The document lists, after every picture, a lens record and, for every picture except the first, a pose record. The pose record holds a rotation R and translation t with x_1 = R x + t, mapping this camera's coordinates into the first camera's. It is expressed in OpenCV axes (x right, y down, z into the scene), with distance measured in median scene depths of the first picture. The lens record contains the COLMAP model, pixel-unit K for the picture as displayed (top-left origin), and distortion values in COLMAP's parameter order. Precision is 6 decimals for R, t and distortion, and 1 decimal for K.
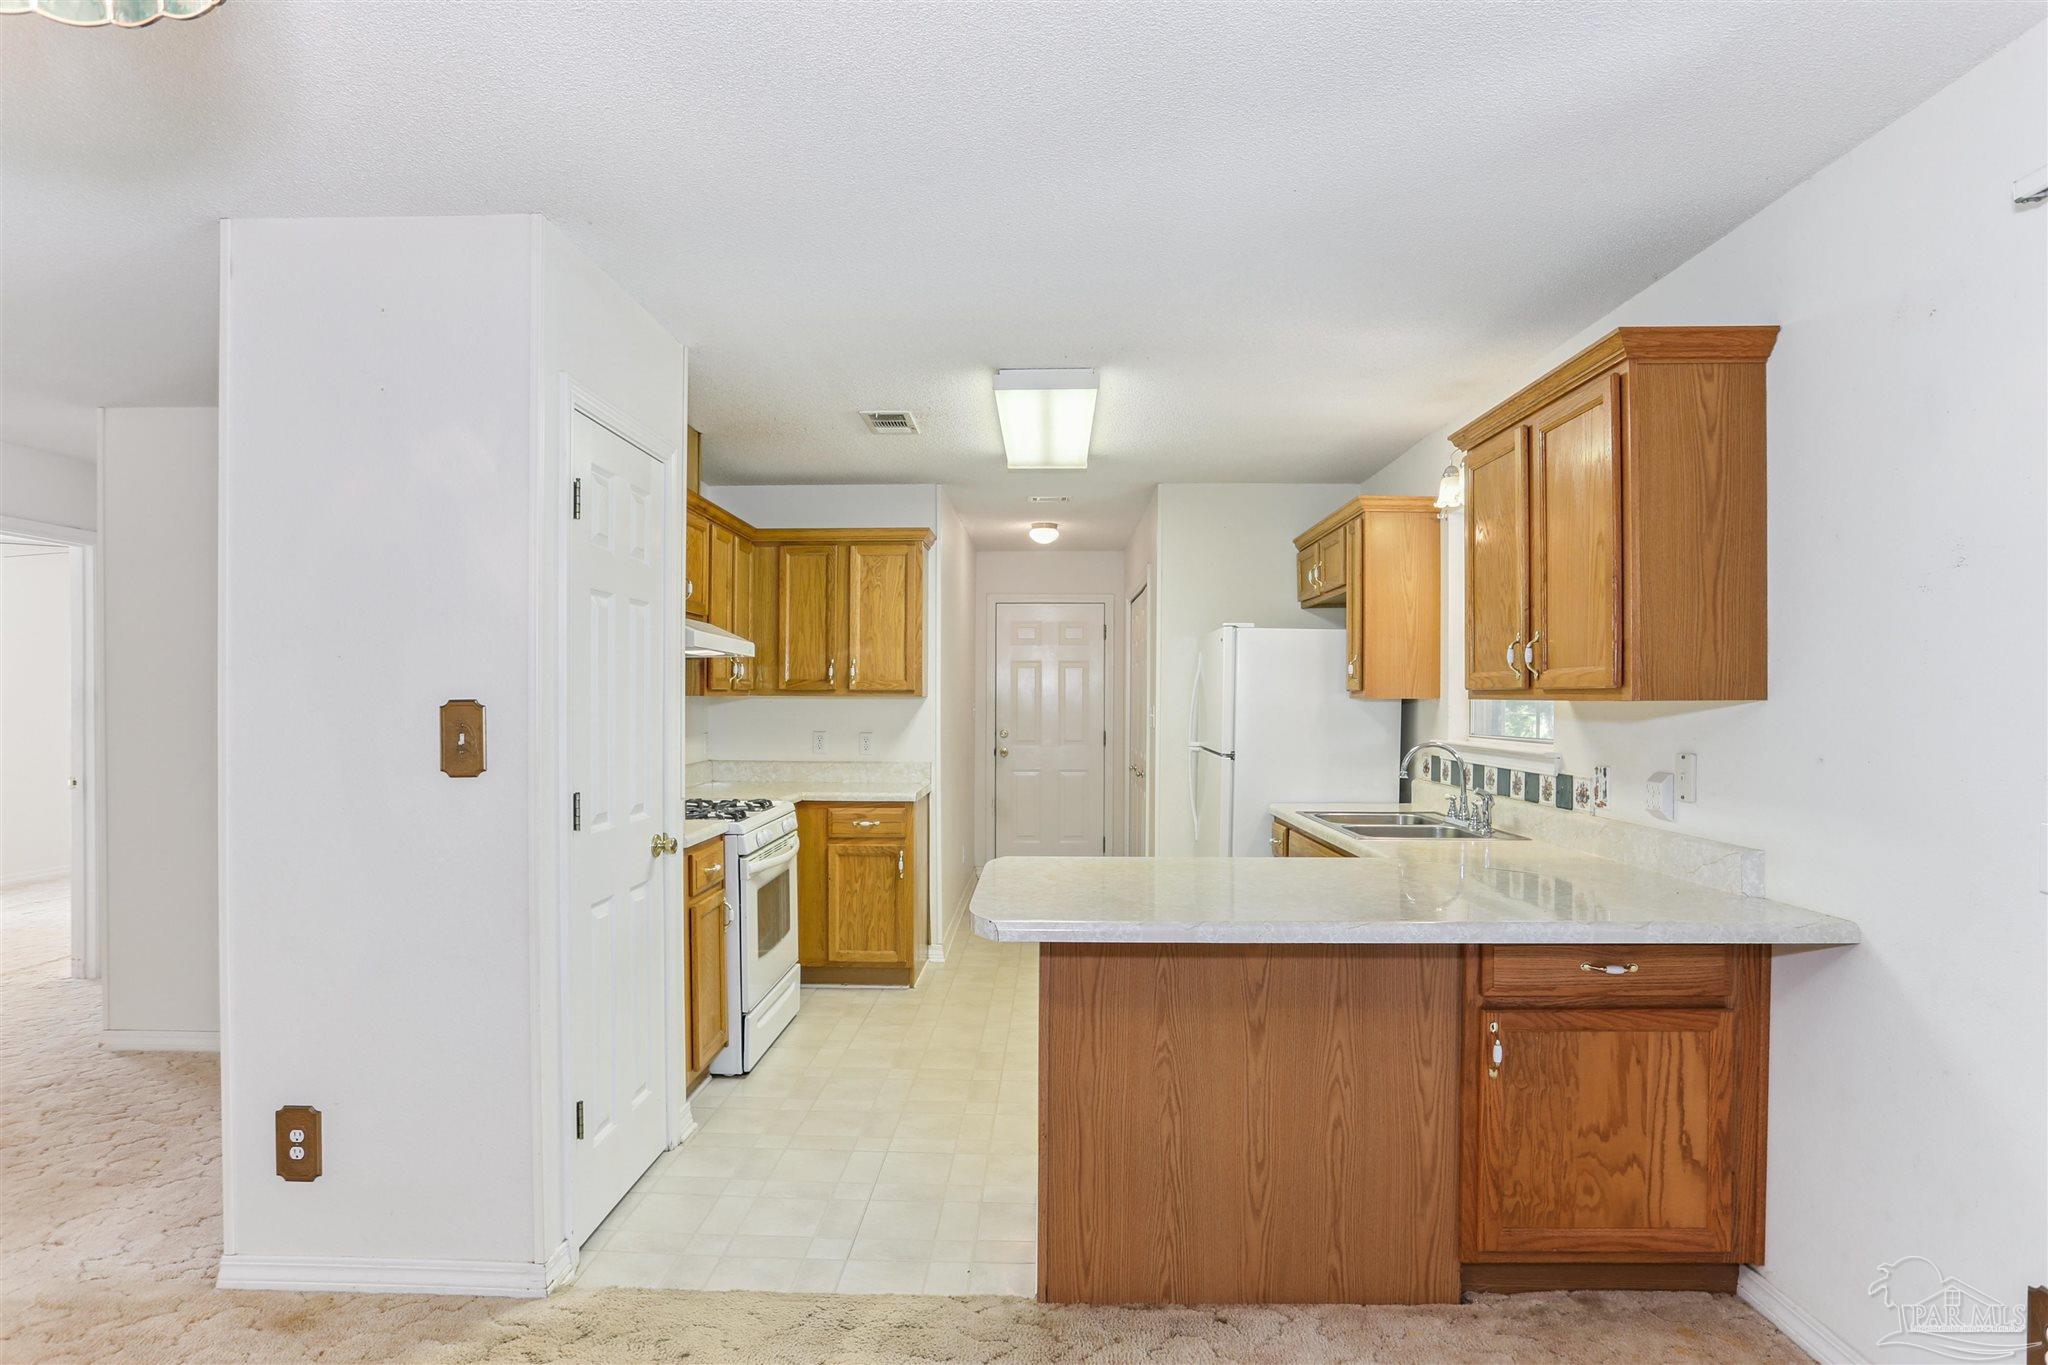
lens RADIAL K [[1129.7, 0, 1011.2], [0, 1129.7, 693.8], [0, 0, 1]] dist [-0.021980, 0.000222]
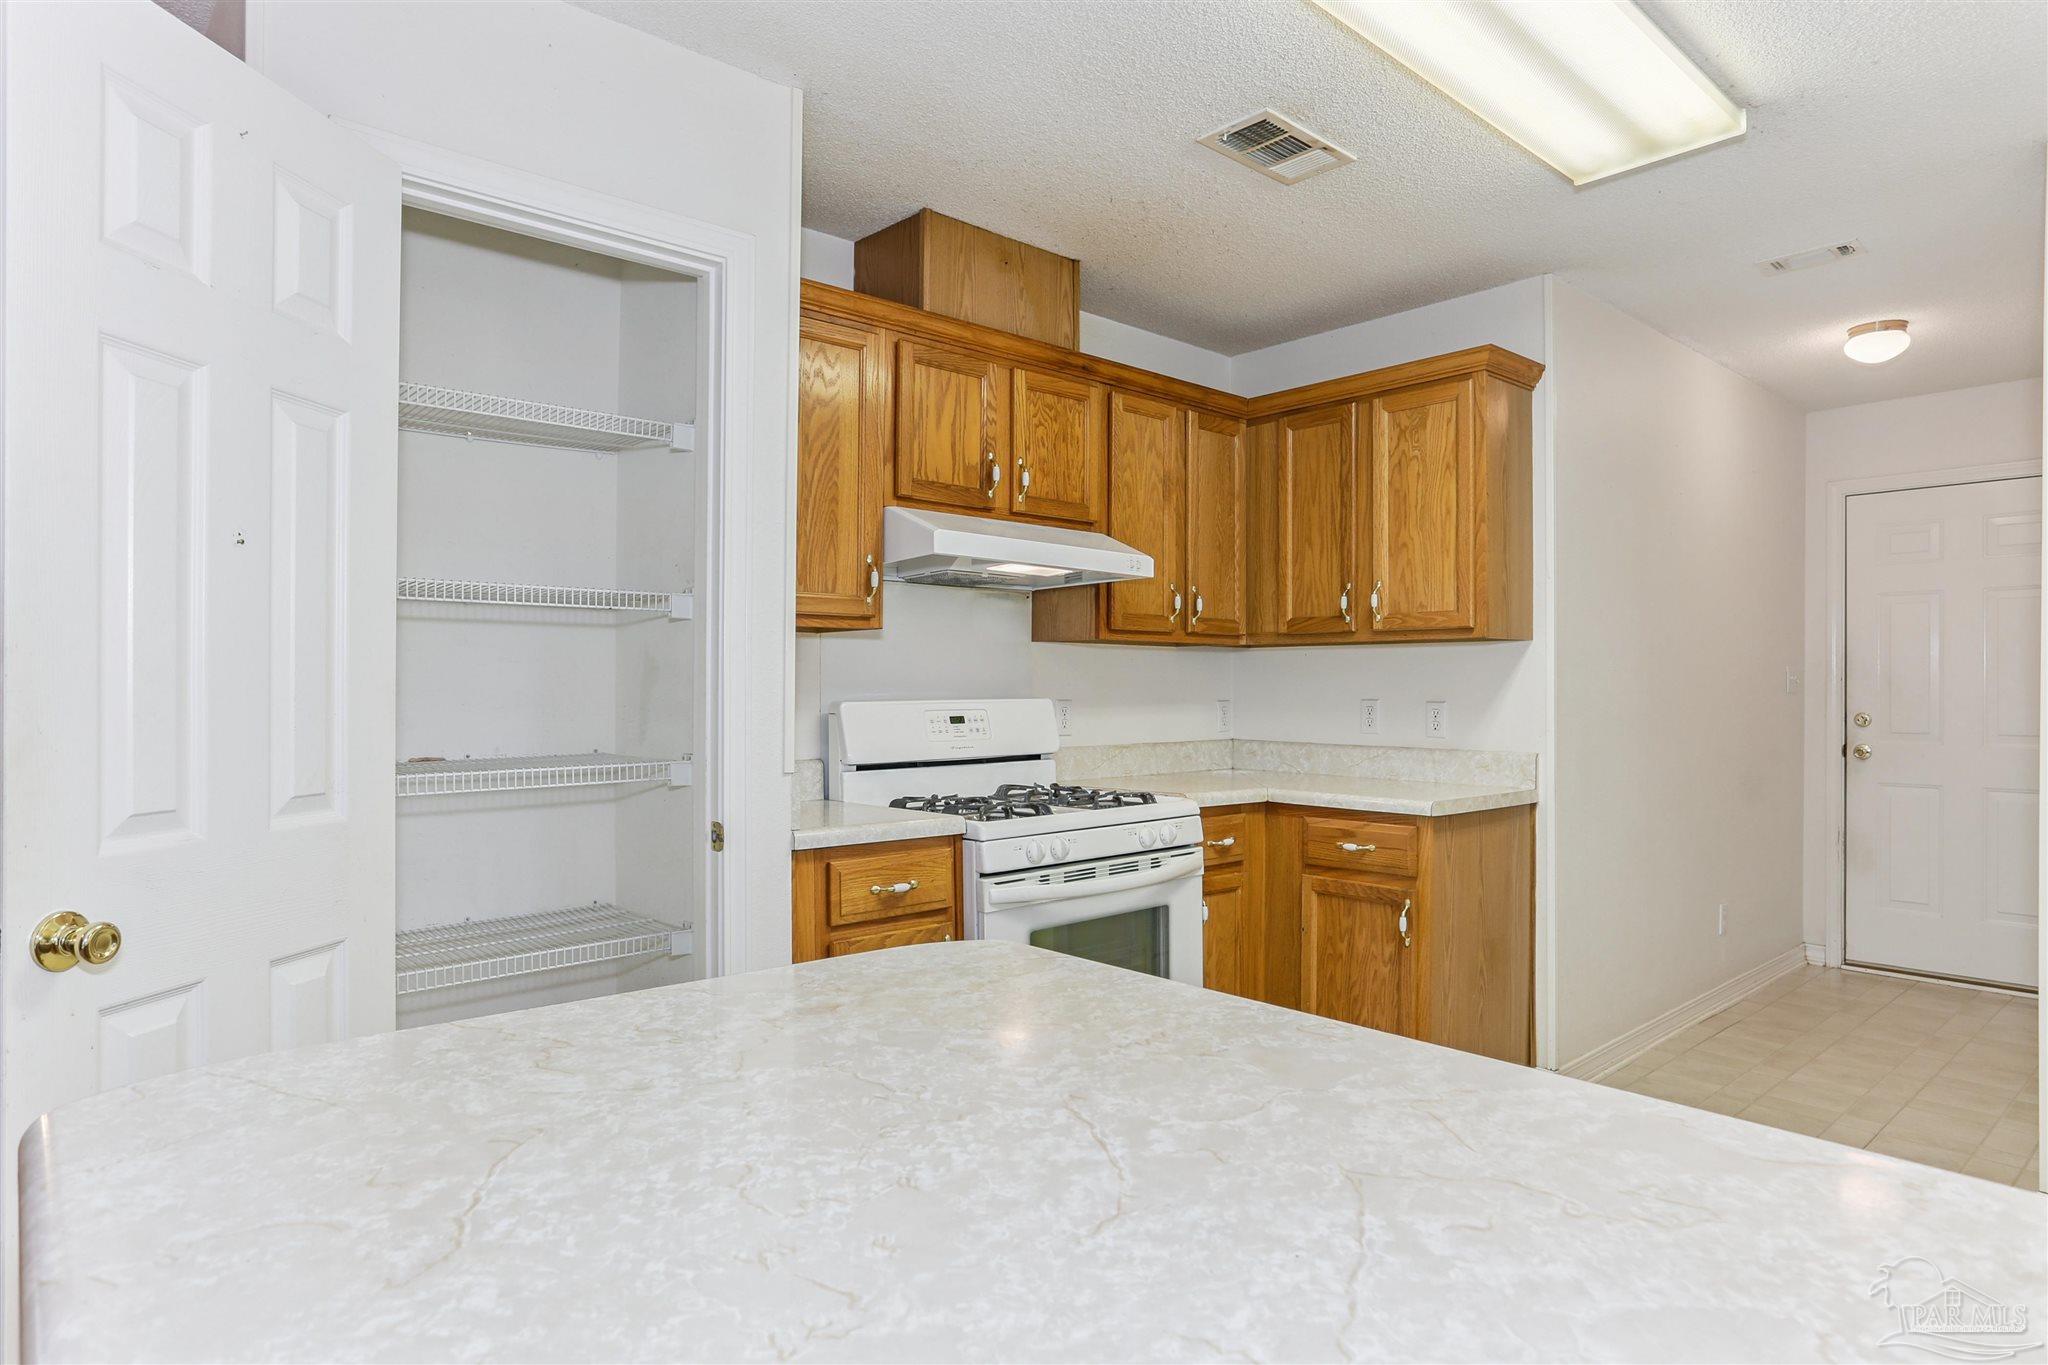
lens RADIAL K [[1129.7, 0, 1032.2], [0, 1129.7, 697.9], [0, 0, 1]] dist [-0.021980, 0.000222]
pose [[0.676754, 0.006510, -0.736180, 0.198891], [-0.000106, 0.999962, 0.008745, 0.029810], [0.736209, -0.005840, 0.676729, 0.463469]]
